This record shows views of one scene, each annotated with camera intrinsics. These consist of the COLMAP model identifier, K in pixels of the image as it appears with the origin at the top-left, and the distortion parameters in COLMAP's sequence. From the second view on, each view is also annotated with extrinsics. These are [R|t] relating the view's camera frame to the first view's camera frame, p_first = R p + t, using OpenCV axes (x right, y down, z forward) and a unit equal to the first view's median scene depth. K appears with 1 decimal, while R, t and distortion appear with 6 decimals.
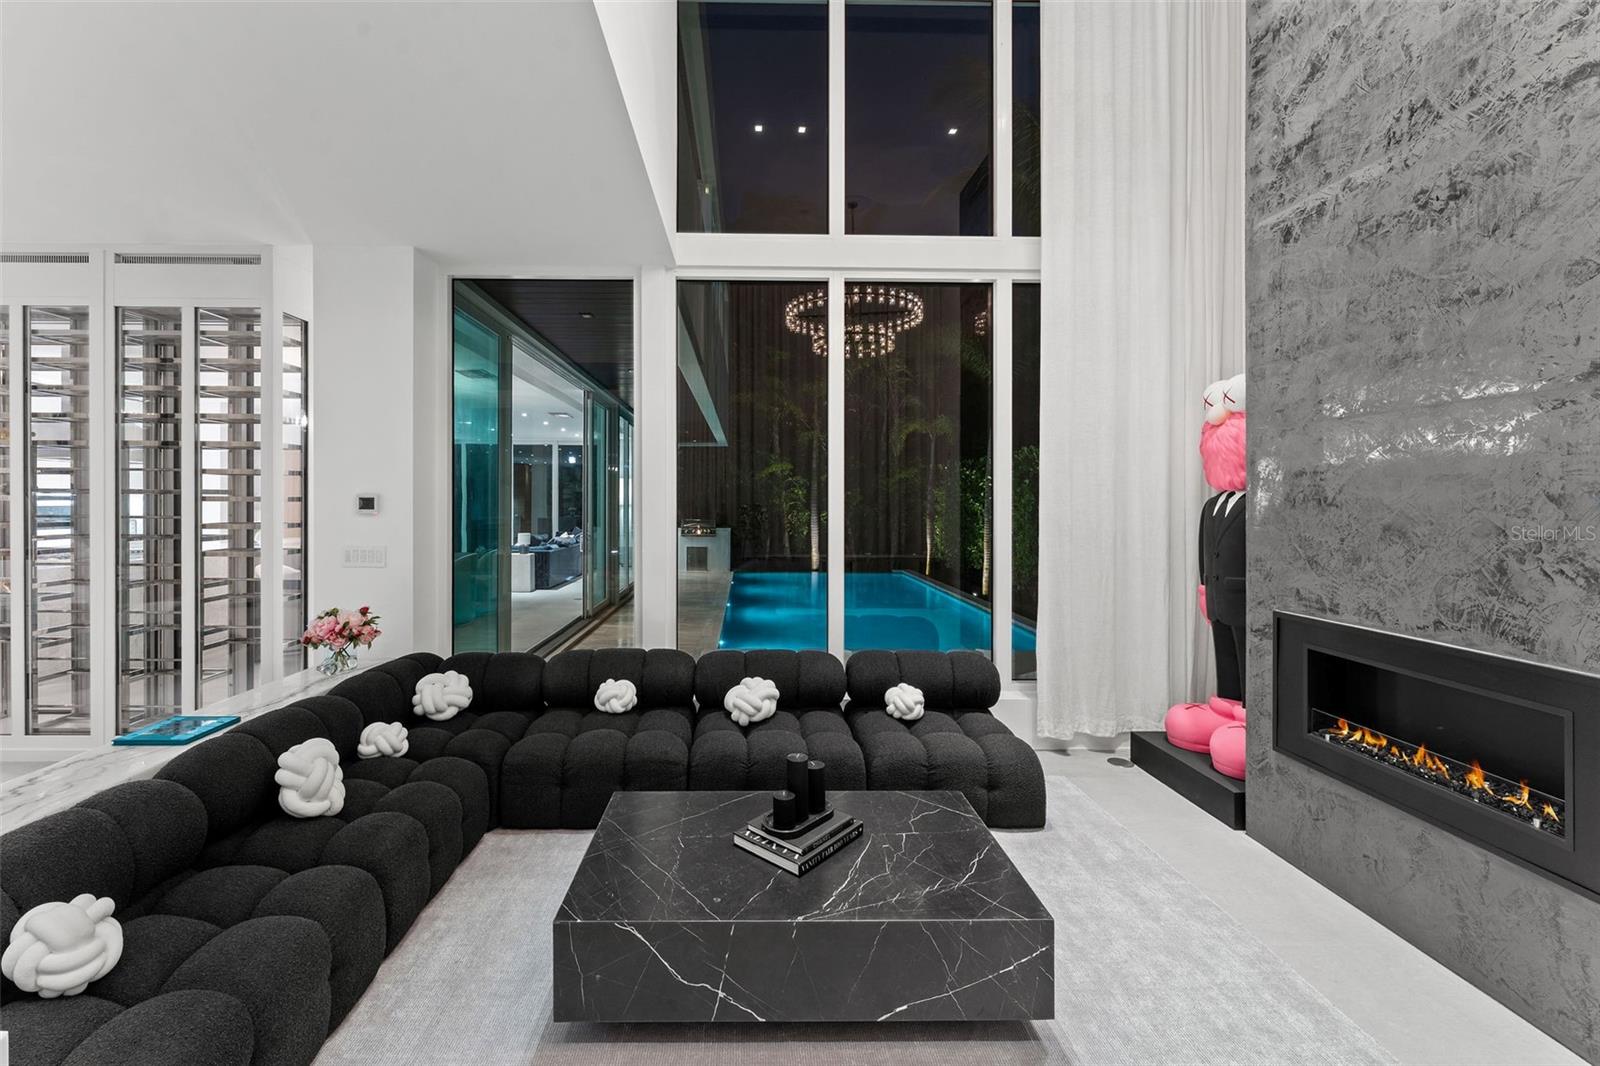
lens RADIAL K [[677.9, 0, 796.8], [0, 677.9, 505.3], [0, 0, 1]] dist [-0.000509, -0.000240]
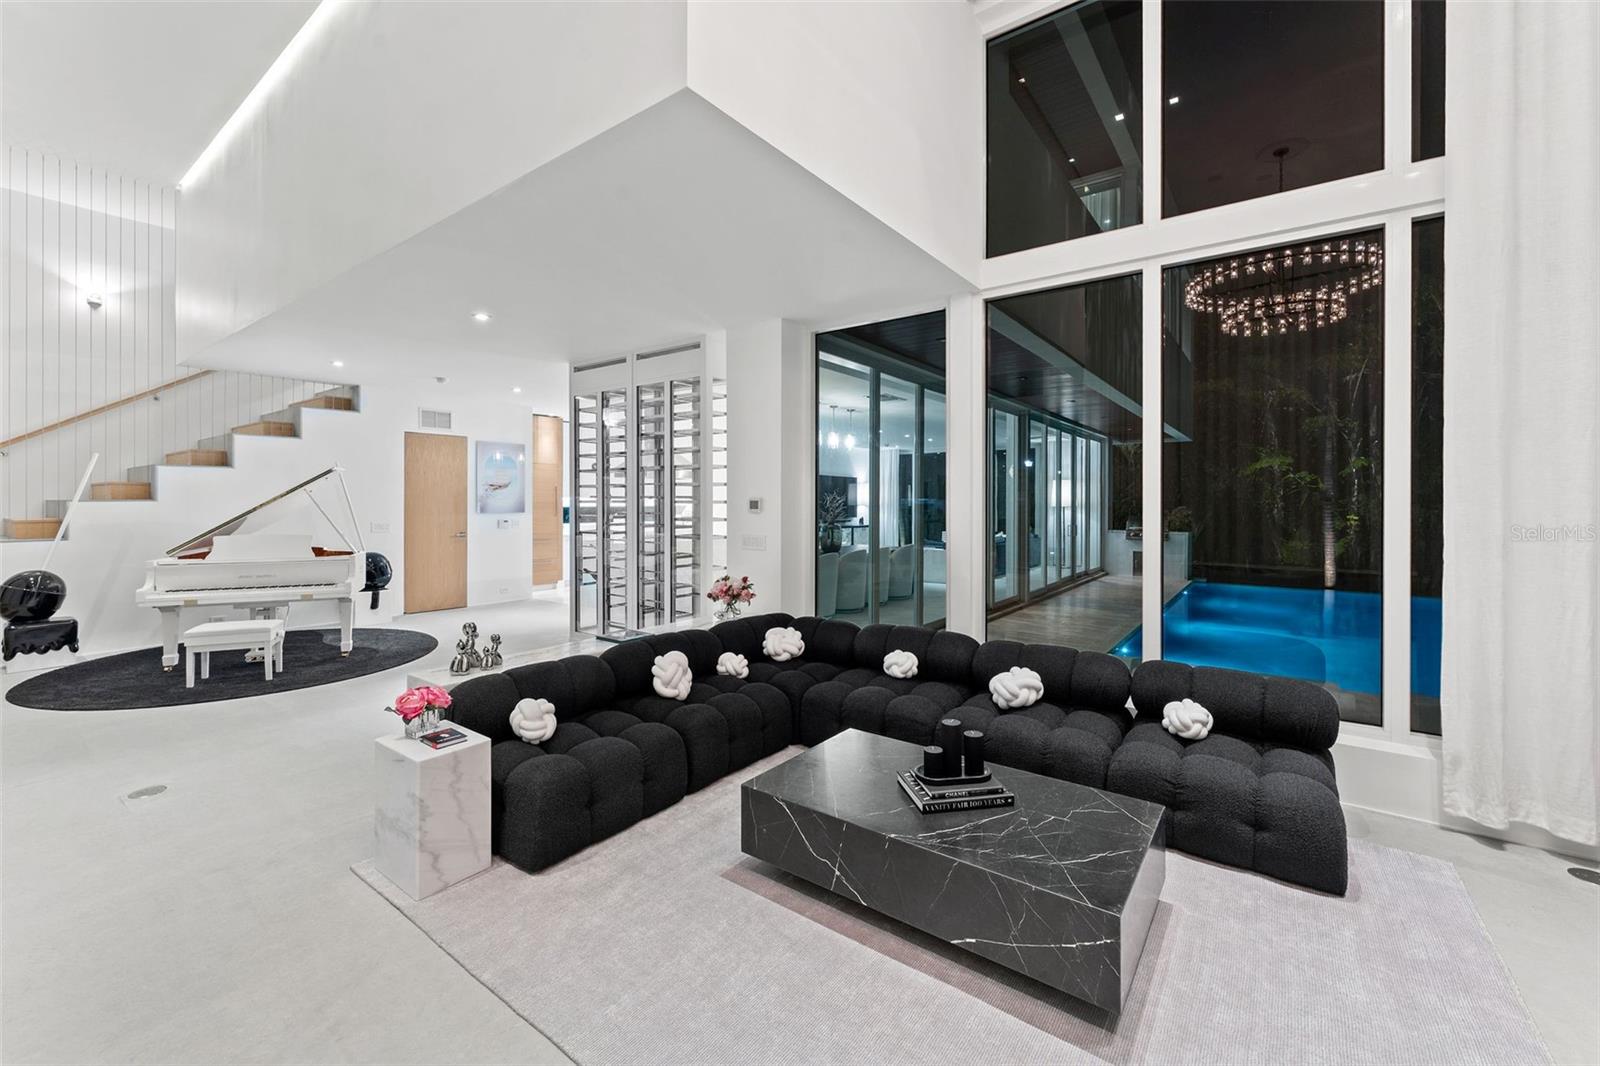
lens RADIAL K [[654.6, 0, 803.2], [0, 654.6, 506.3], [0, 0, 1]] dist [-0.001348, -0.000185]
pose [[0.795750, 0.002182, -0.605621, 0.303477], [-0.002152, 0.999997, 0.000776, -0.000739], [0.605621, 0.000685, 0.795753, -0.033396]]
